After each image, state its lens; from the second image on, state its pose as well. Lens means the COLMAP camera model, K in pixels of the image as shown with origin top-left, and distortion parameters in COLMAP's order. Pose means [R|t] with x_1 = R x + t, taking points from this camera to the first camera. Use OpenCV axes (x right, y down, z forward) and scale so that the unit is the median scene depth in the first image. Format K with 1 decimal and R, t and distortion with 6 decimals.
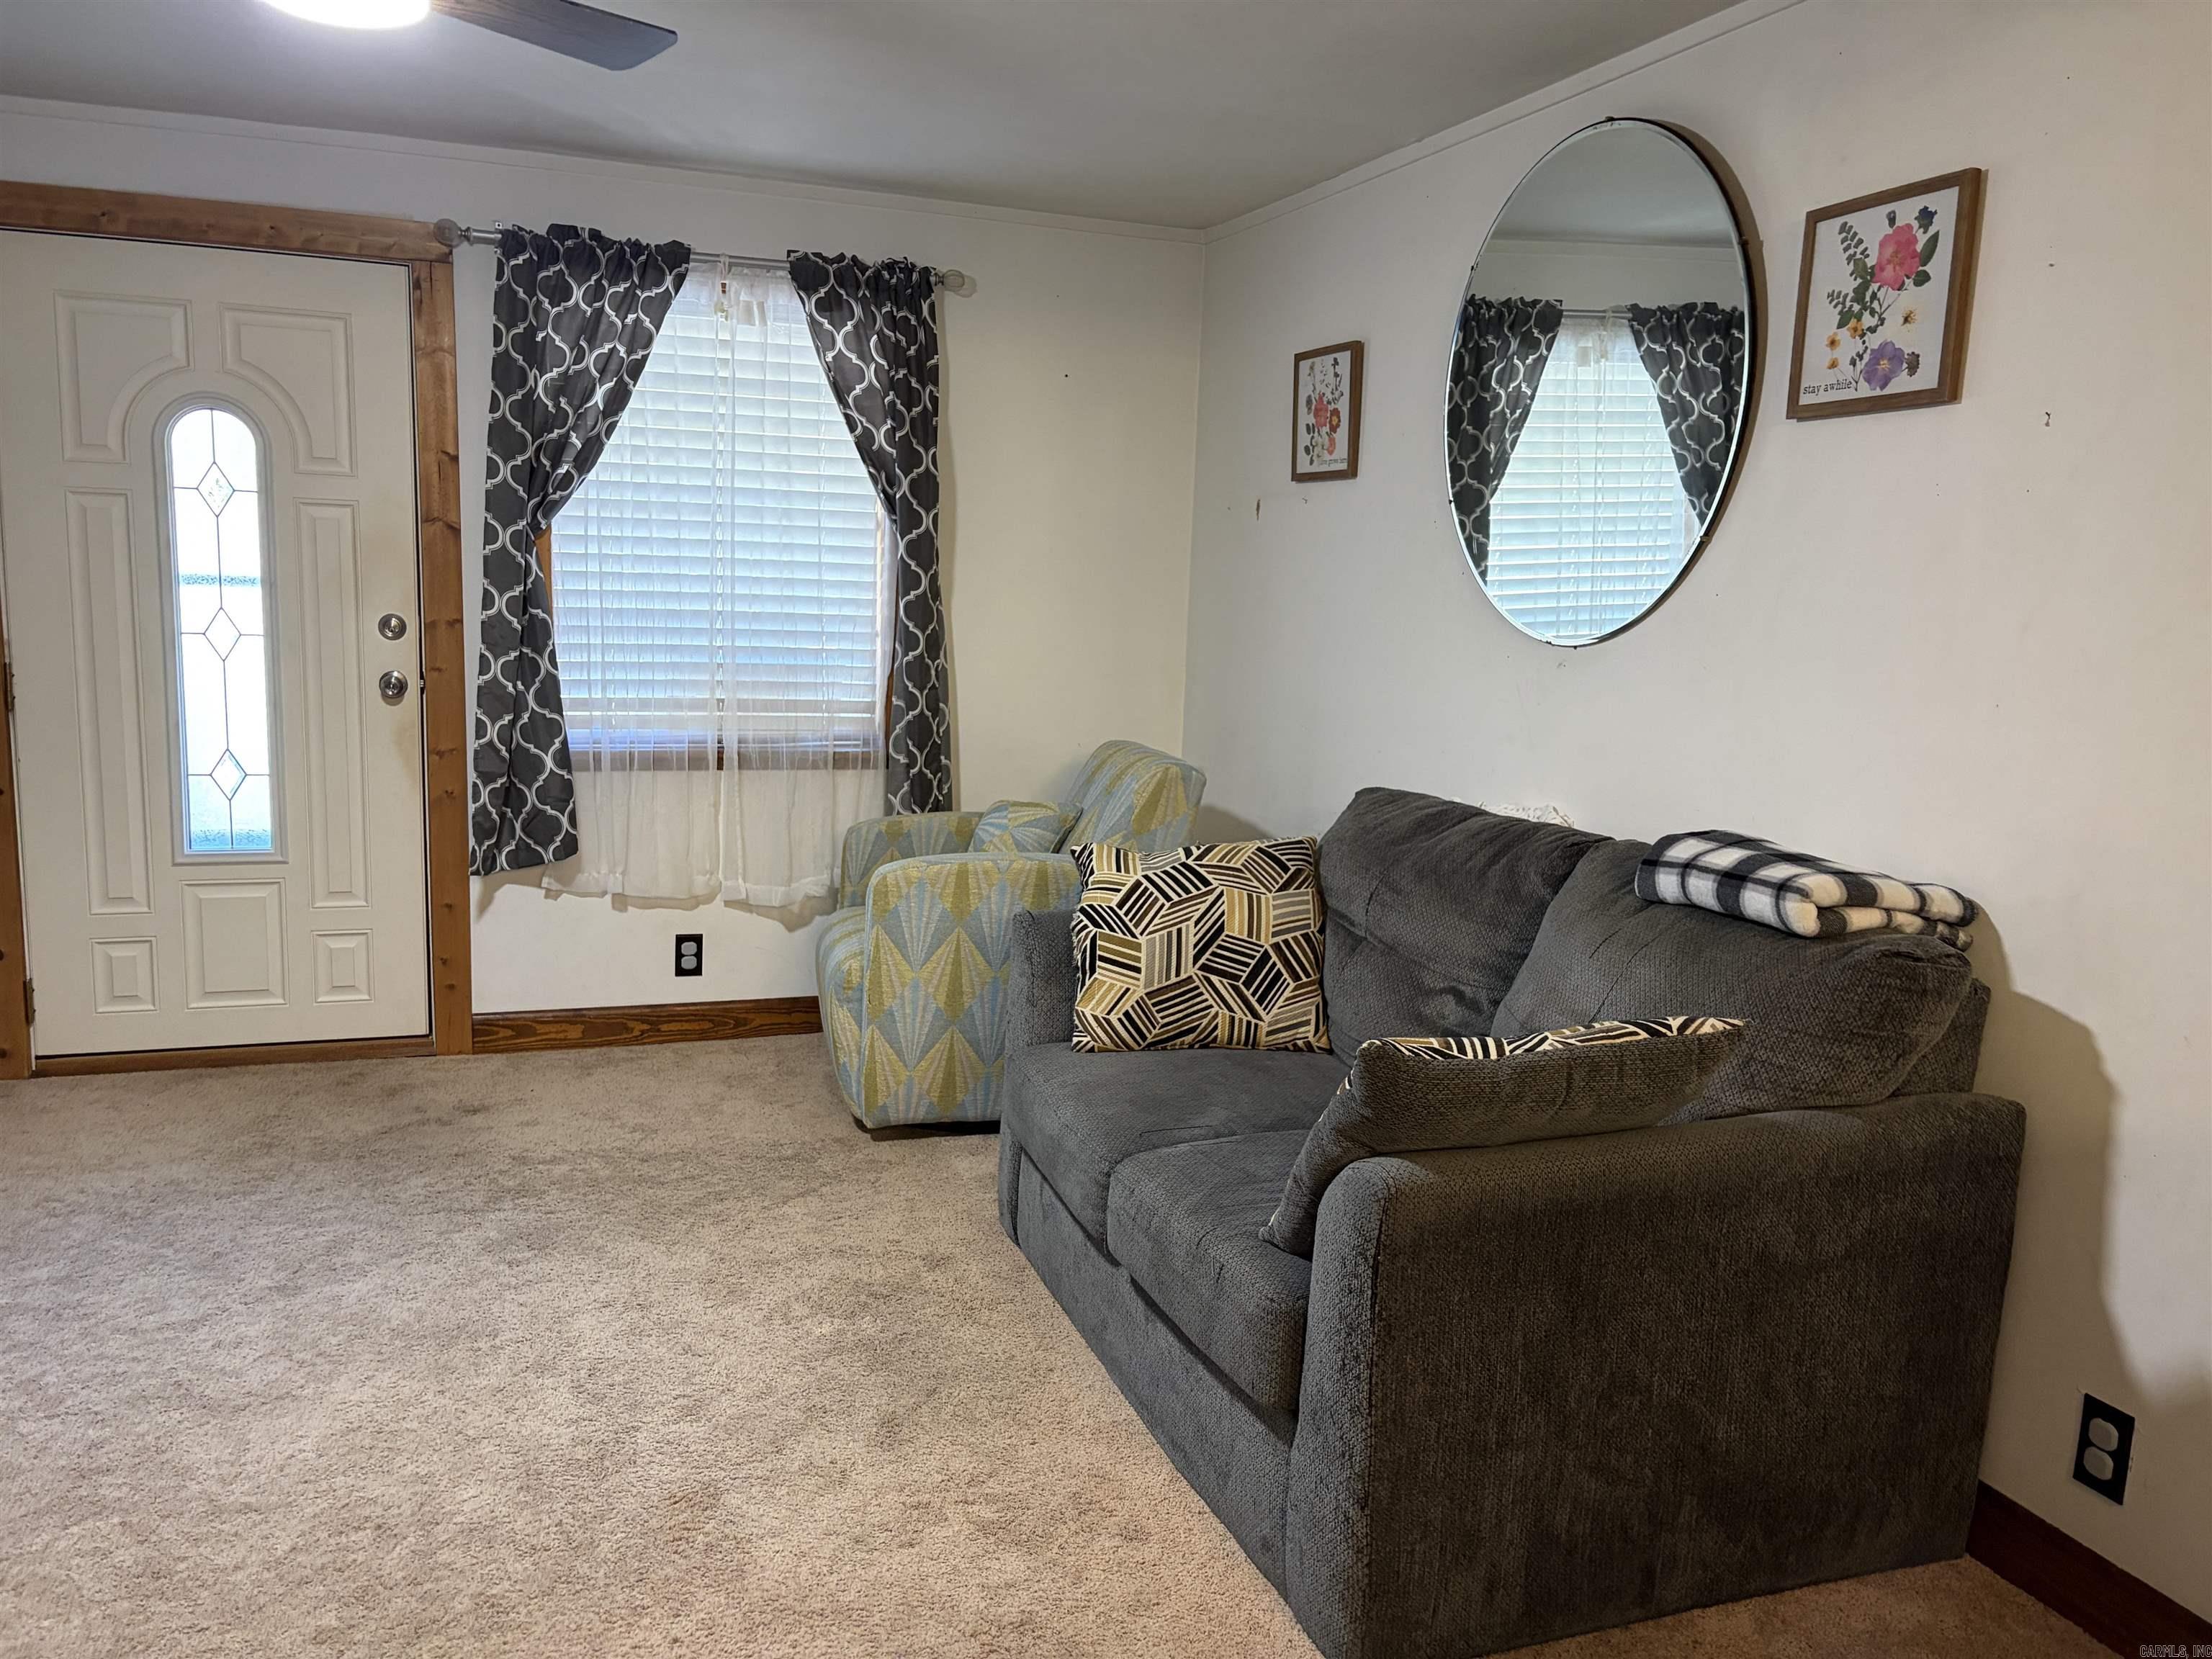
lens RADIAL K [[1668.3, 0, 1112.0], [0, 1668.3, 815.3], [0, 0, 1]] dist [0.043961, -0.046619]
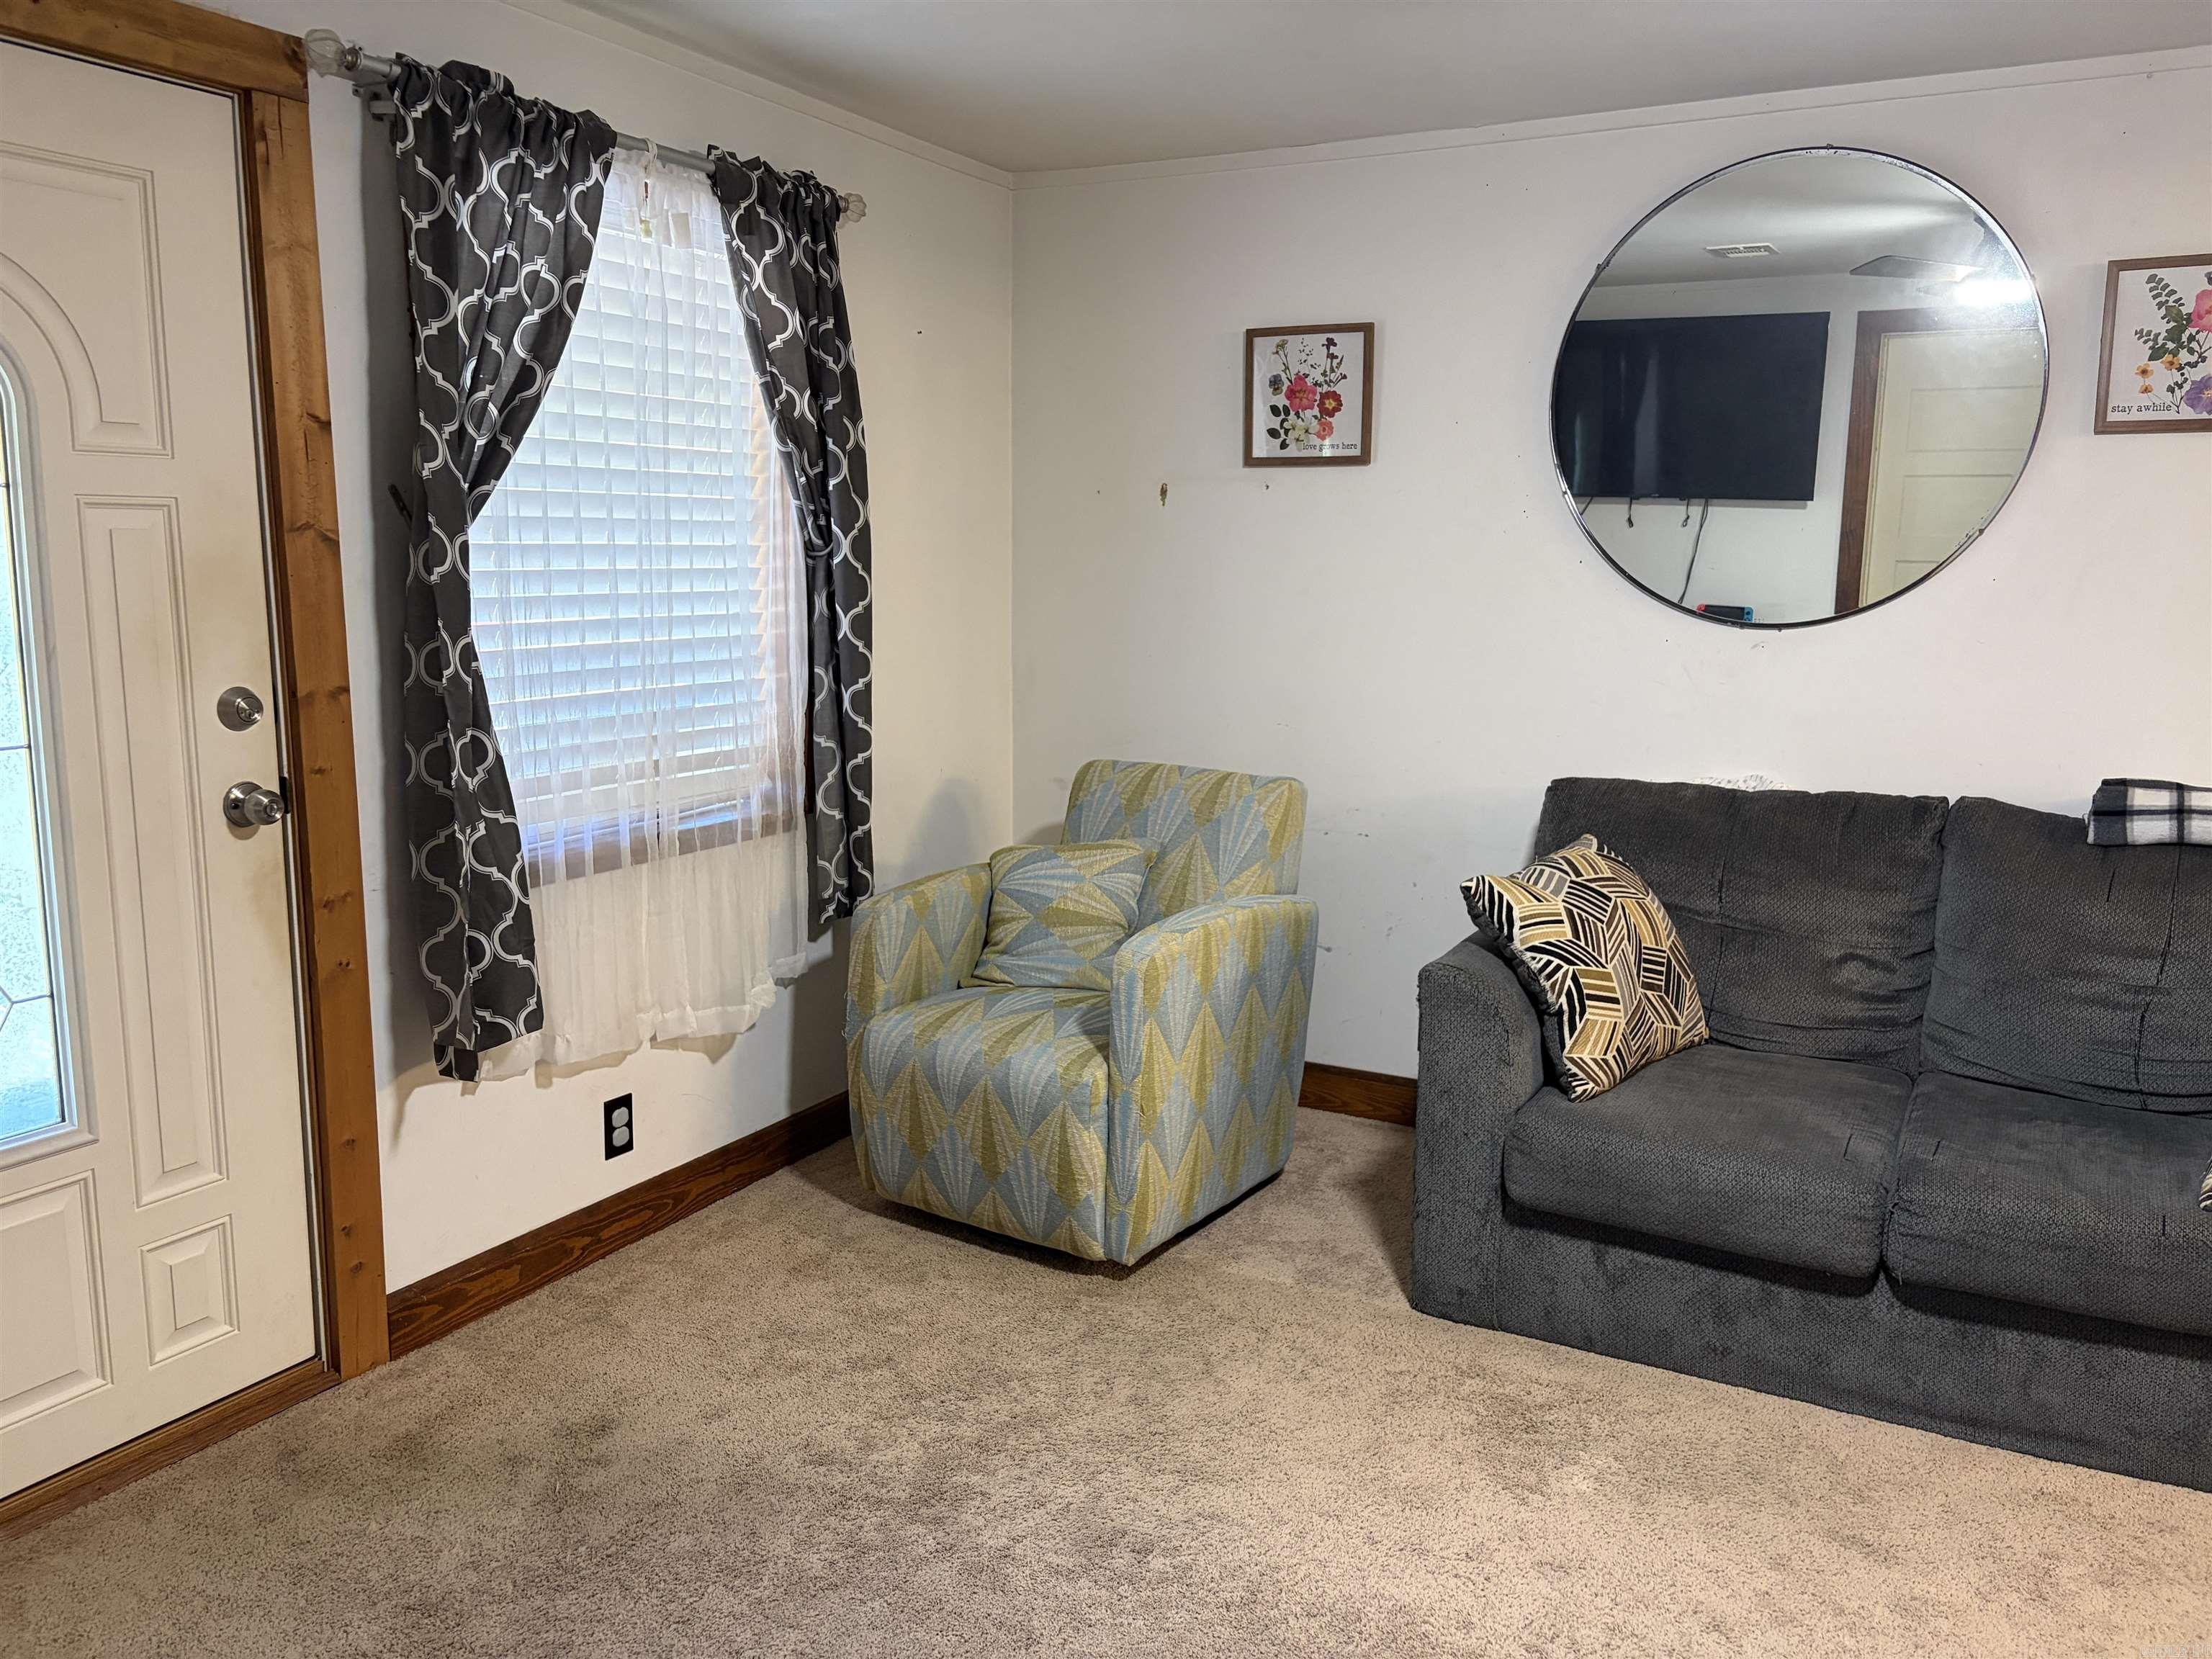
lens RADIAL K [[1668.3, 0, 1115.5], [0, 1668.3, 821.9], [0, 0, 1]] dist [0.043961, -0.046619]
pose [[0.748970, -0.135551, 0.648591, -0.599106], [0.113639, 0.990626, 0.075808, -0.083595], [-0.652786, 0.016927, 0.757353, 0.350285]]
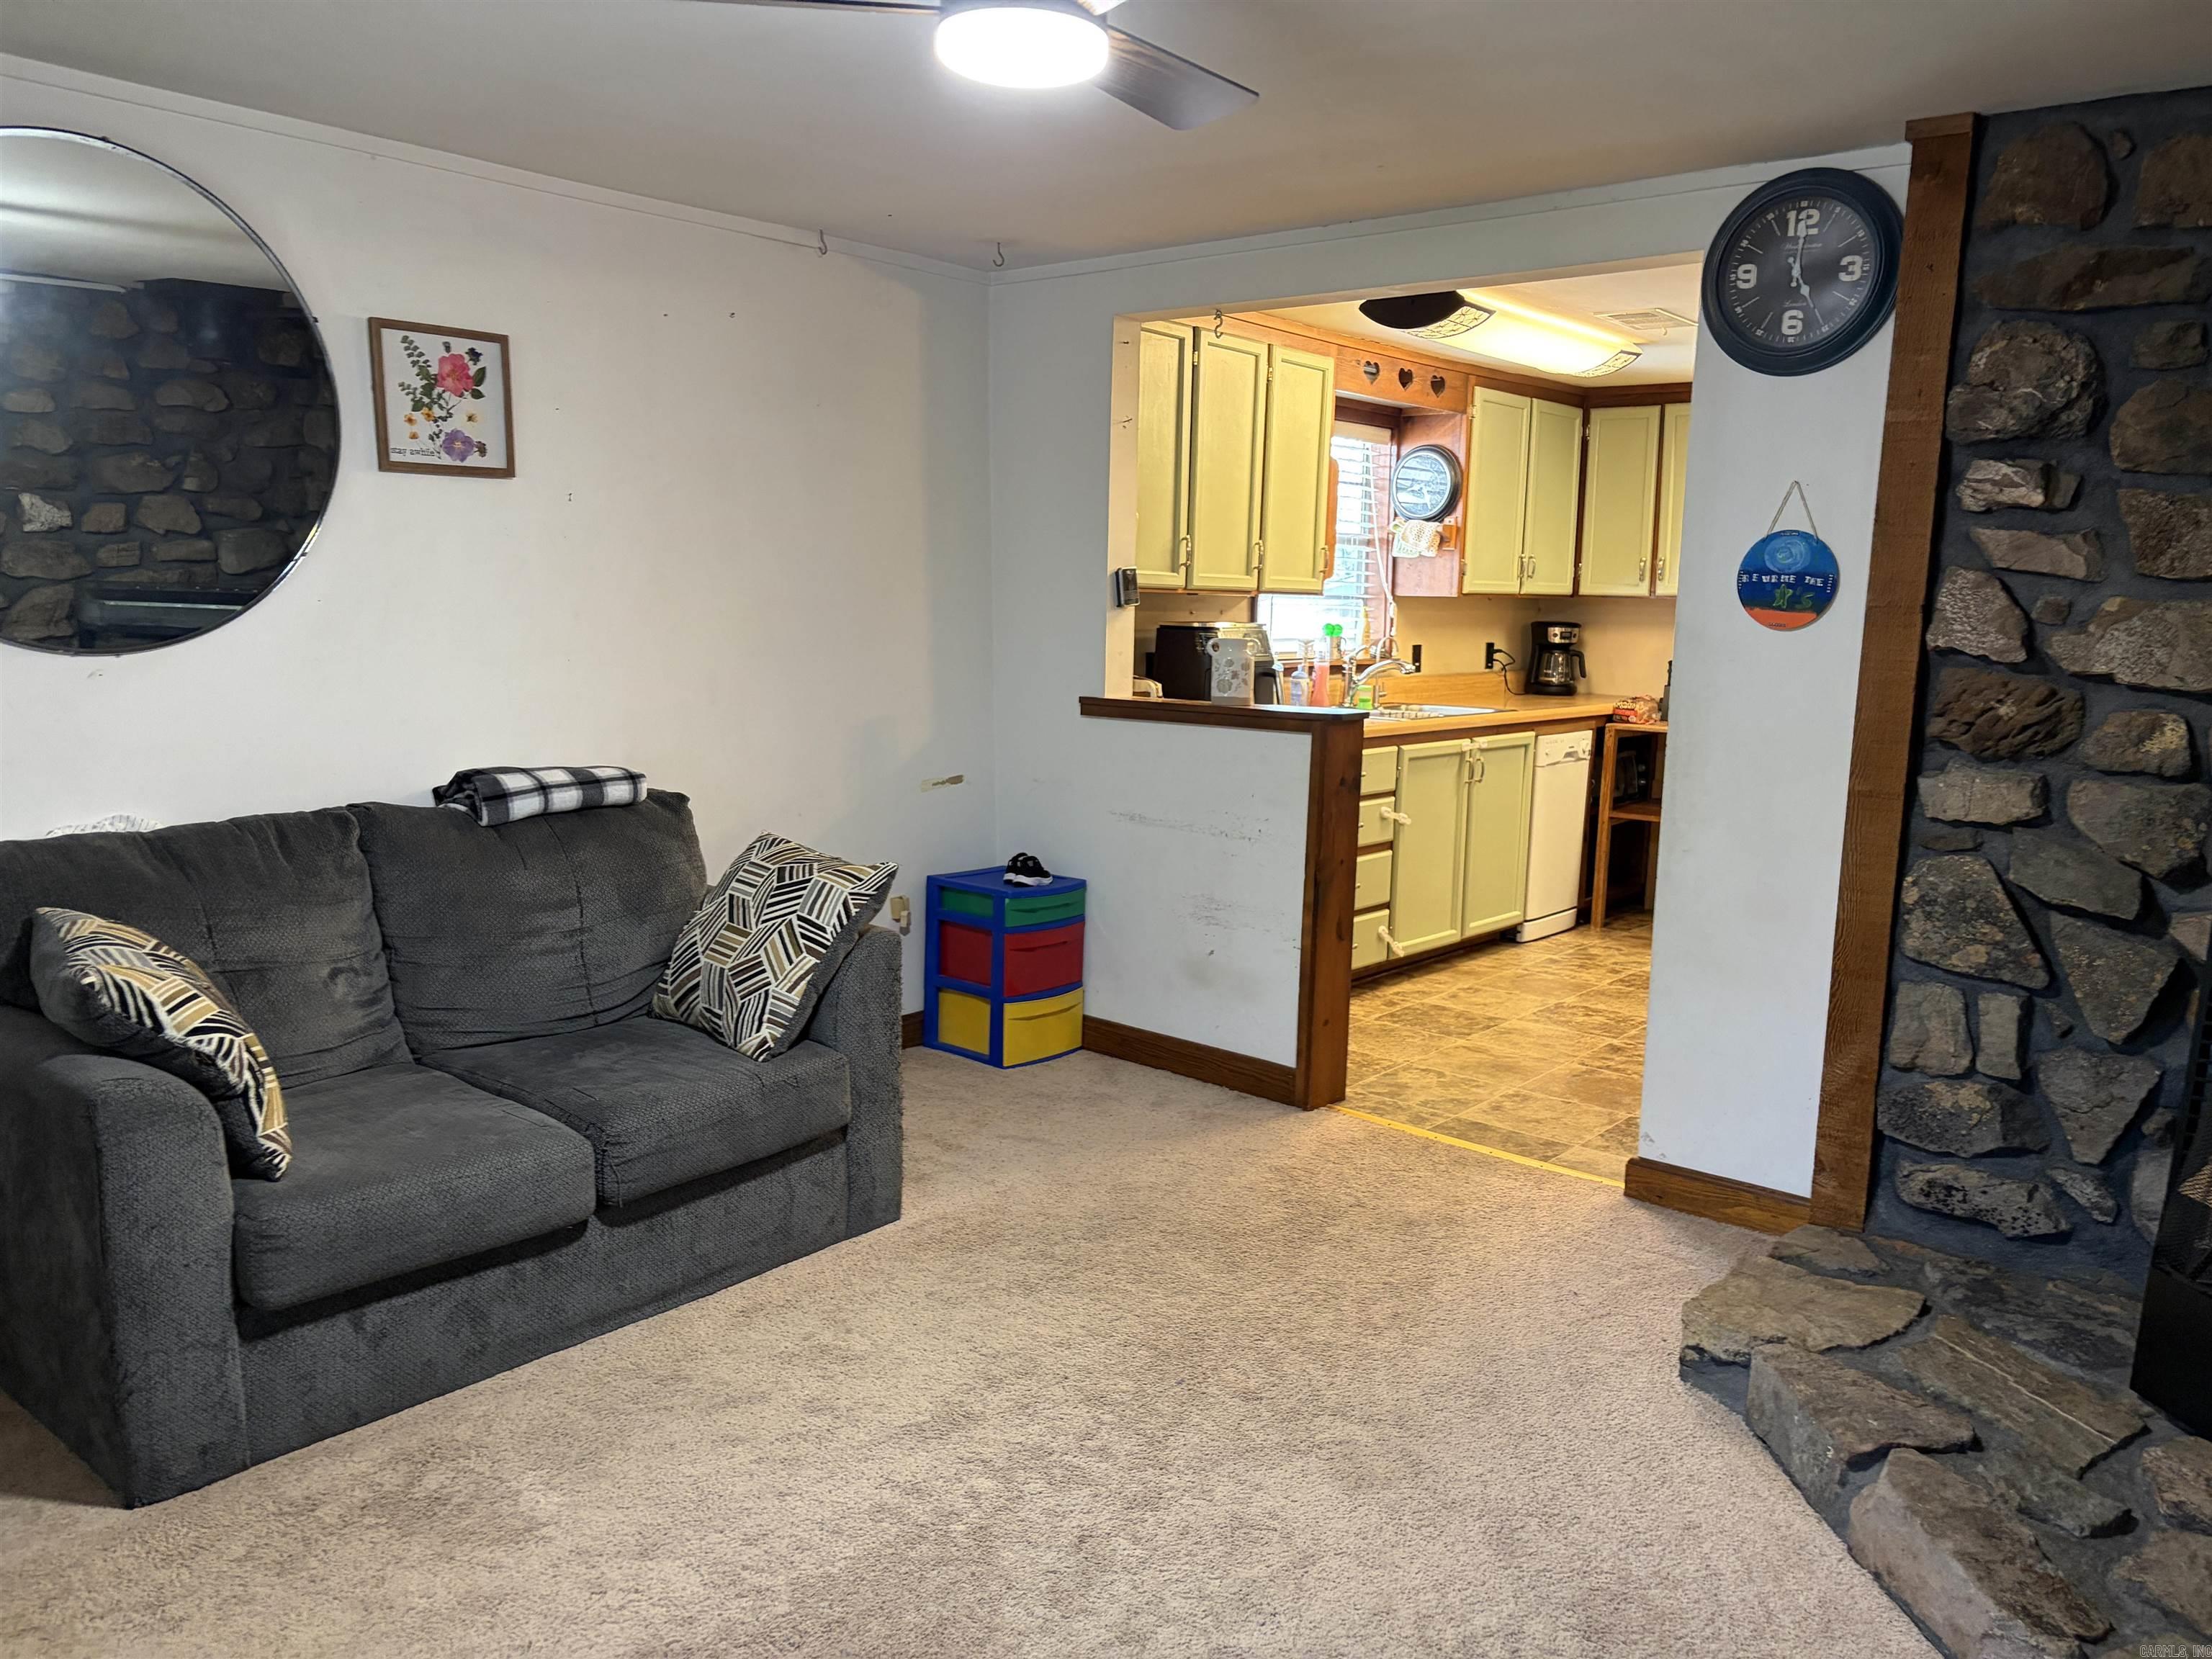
lens RADIAL K [[1668.3, 0, 1093.7], [0, 1668.3, 838.3], [0, 0, 1]] dist [0.043961, -0.046619]
pose [[-0.496608, -0.169168, 0.851330, -0.690737], [0.091864, 0.965071, 0.245356, -0.145938], [-0.863100, 0.200052, -0.463721, 0.760574]]
